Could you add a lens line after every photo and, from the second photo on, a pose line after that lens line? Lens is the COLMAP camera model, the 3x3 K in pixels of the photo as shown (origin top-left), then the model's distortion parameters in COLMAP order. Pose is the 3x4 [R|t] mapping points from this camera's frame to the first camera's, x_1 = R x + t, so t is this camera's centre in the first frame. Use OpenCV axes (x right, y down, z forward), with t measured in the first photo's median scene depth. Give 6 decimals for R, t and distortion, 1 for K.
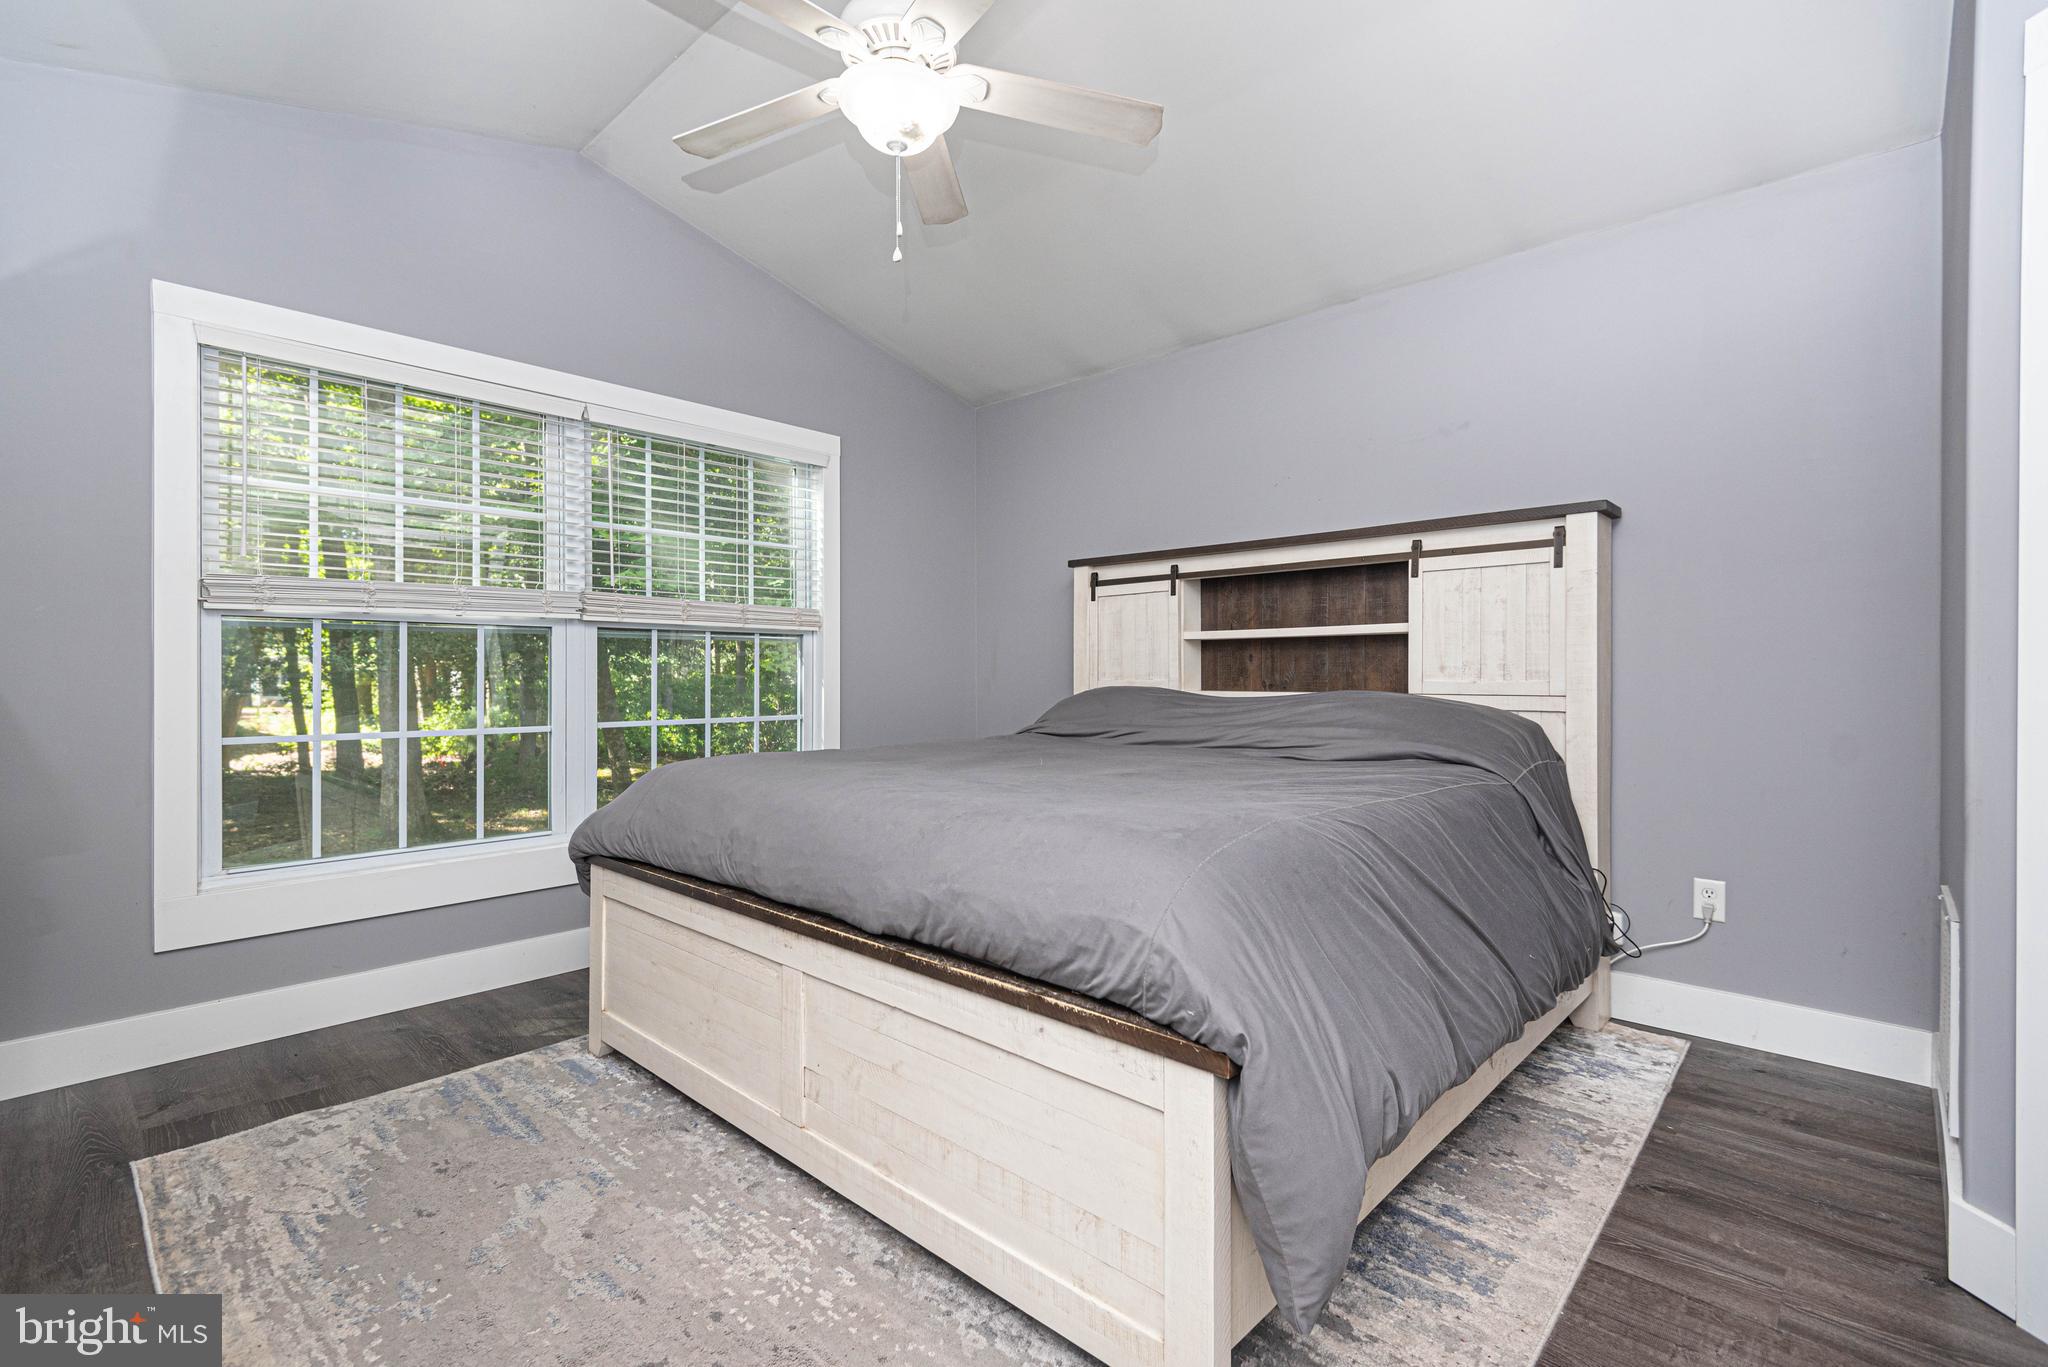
lens RADIAL K [[946.7, 0, 1040.9], [0, 946.7, 674.9], [0, 0, 1]] dist [0.028432, -0.010047]
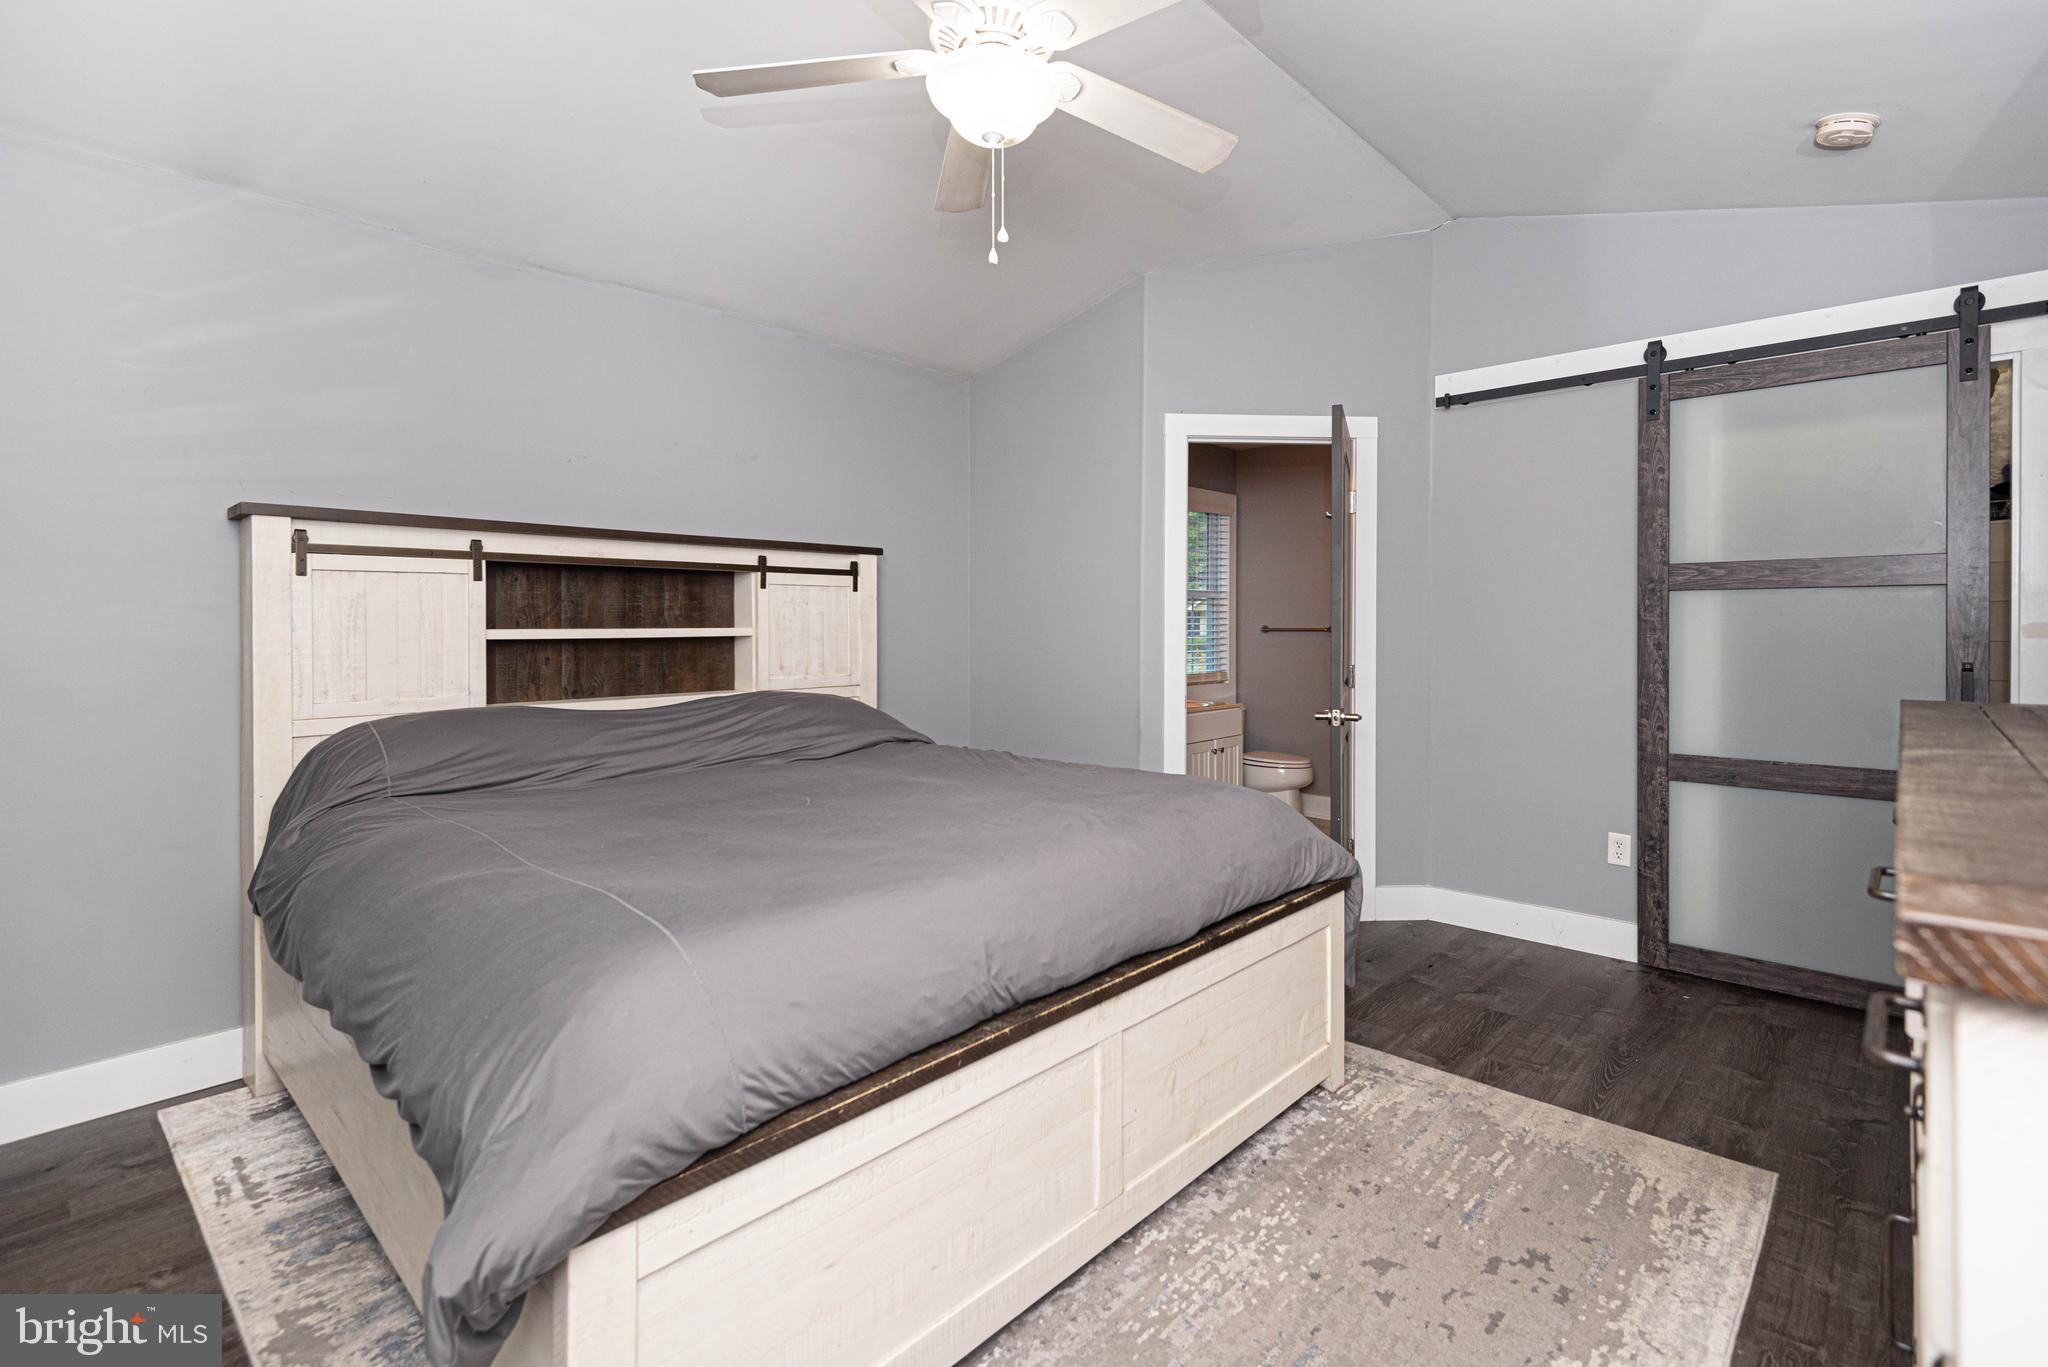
lens RADIAL K [[946.7, 0, 1055.3], [0, 946.7, 628.8], [0, 0, 1]] dist [0.028432, -0.010047]
pose [[-0.013646, -0.006253, 0.999887, -0.711177], [-0.000556, 0.999980, 0.006246, -0.058658], [-0.999907, -0.000470, -0.013650, 0.634940]]
